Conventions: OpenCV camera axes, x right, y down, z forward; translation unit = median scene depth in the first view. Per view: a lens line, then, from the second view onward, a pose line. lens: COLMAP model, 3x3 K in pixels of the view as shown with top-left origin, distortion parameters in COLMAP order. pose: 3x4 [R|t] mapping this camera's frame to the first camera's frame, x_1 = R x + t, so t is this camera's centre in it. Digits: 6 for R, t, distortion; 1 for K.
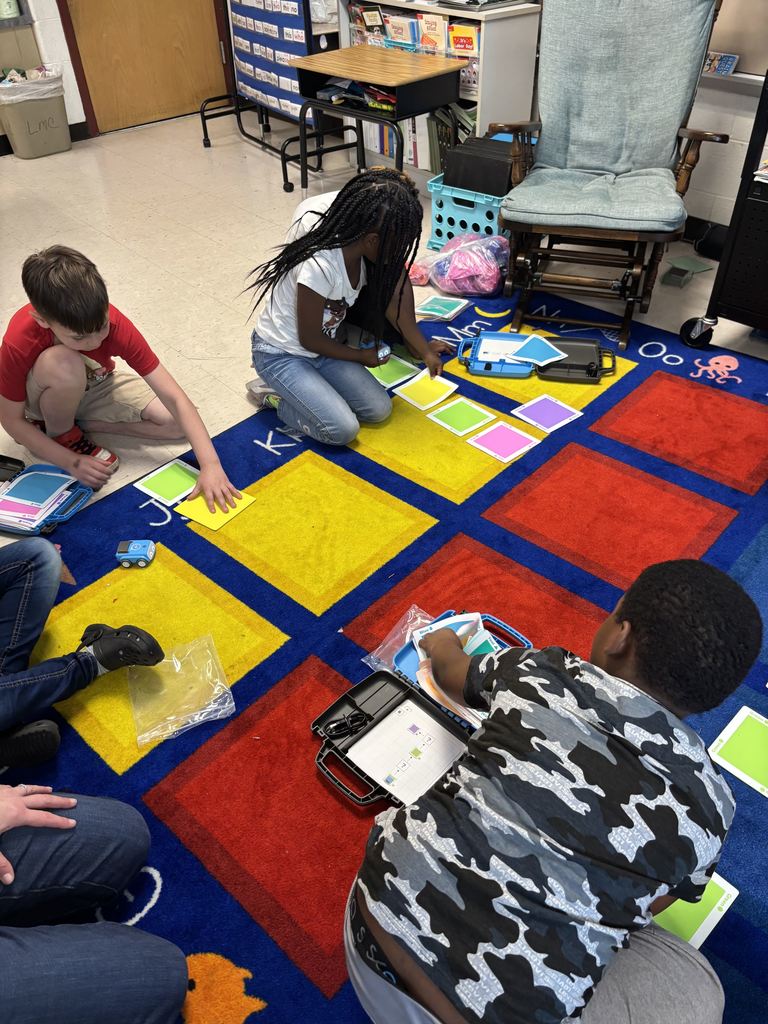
lens RADIAL K [[812.8, 0, 384.0], [0, 812.8, 512.0], [0, 0, 1]] dist [0.106750, -0.153248]
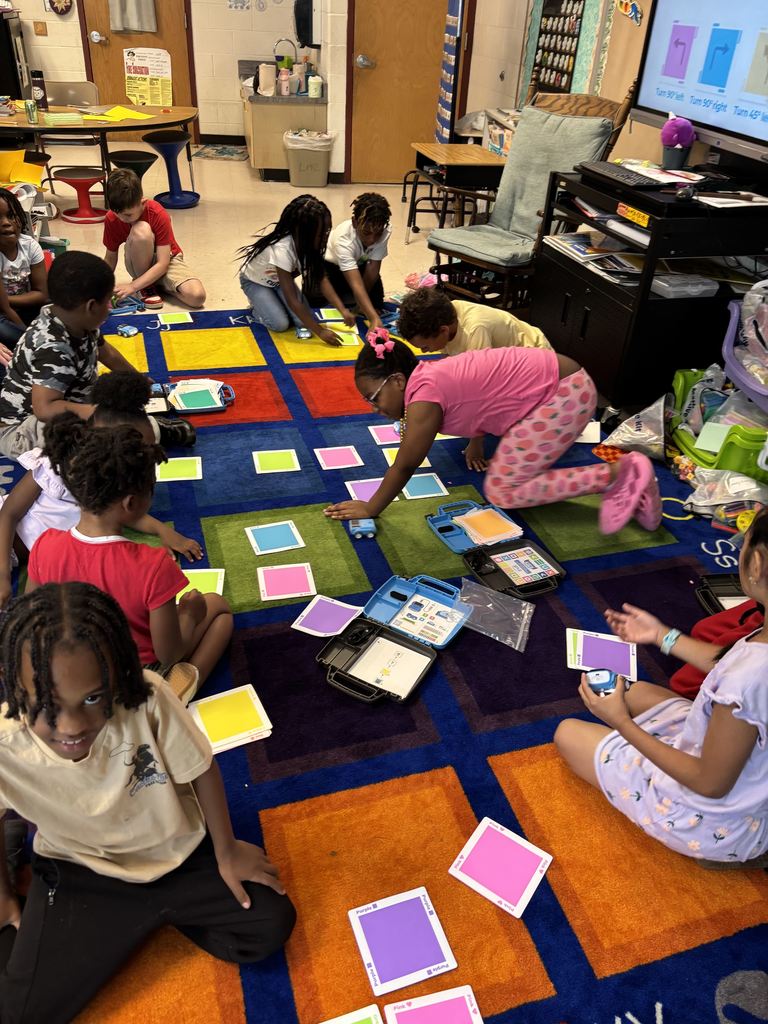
lens RADIAL K [[812.8, 0, 384.0], [0, 812.8, 512.0], [0, 0, 1]] dist [0.106750, -0.153248]
pose [[0.859629, 0.326479, -0.393000, 0.810559], [-0.370123, 0.928184, -0.038515, 0.210544], [0.352202, 0.178567, 0.918732, -0.383379]]
